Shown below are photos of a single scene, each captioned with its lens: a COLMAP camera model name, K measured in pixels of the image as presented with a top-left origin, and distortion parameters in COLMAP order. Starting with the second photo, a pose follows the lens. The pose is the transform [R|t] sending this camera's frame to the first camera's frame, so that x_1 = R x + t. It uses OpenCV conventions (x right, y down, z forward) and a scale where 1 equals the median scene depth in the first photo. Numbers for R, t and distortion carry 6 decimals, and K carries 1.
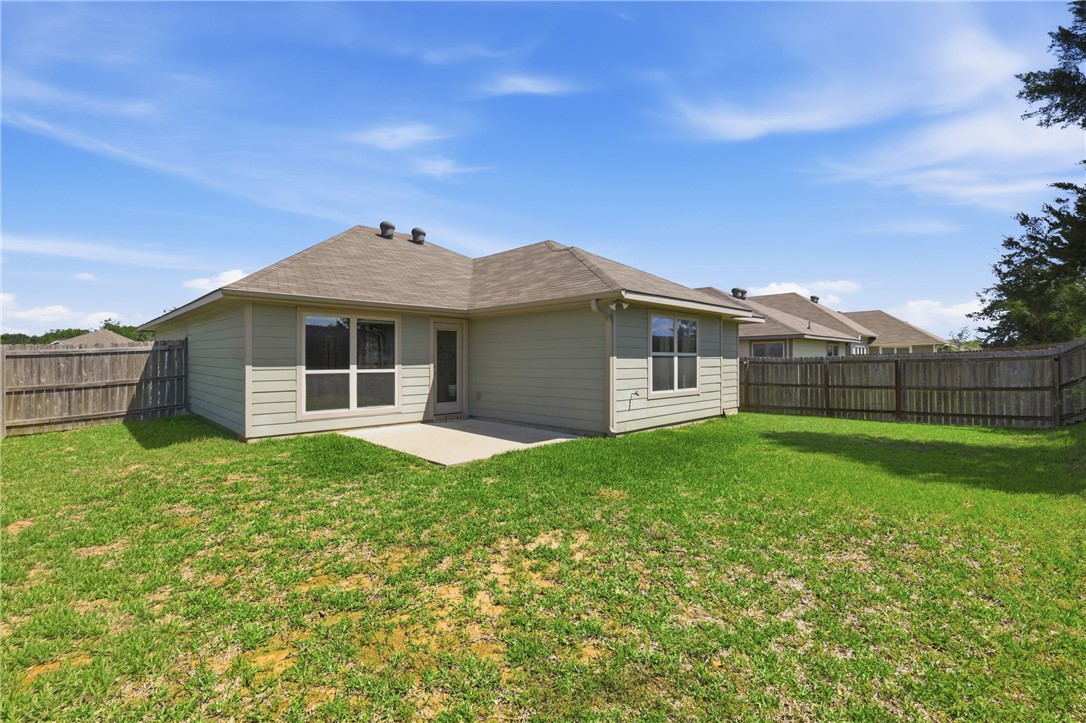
lens RADIAL K [[500.6, 0, 546.1], [0, 500.6, 358.4], [0, 0, 1]] dist [0.004147, -0.000398]
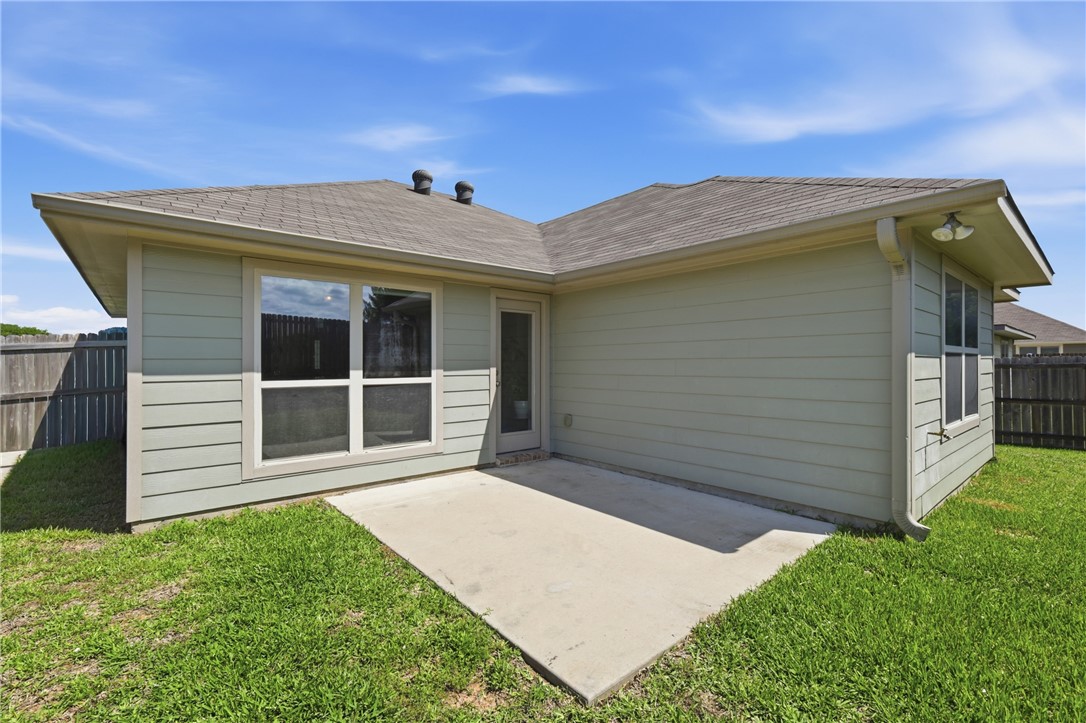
lens RADIAL K [[500.6, 0, 541.7], [0, 500.6, 363.2], [0, 0, 1]] dist [0.004147, -0.000398]
pose [[0.996576, -0.000041, -0.082686, -0.123837], [0.000429, 0.999989, 0.004672, 0.002352], [0.082685, -0.004692, 0.996565, 0.422270]]
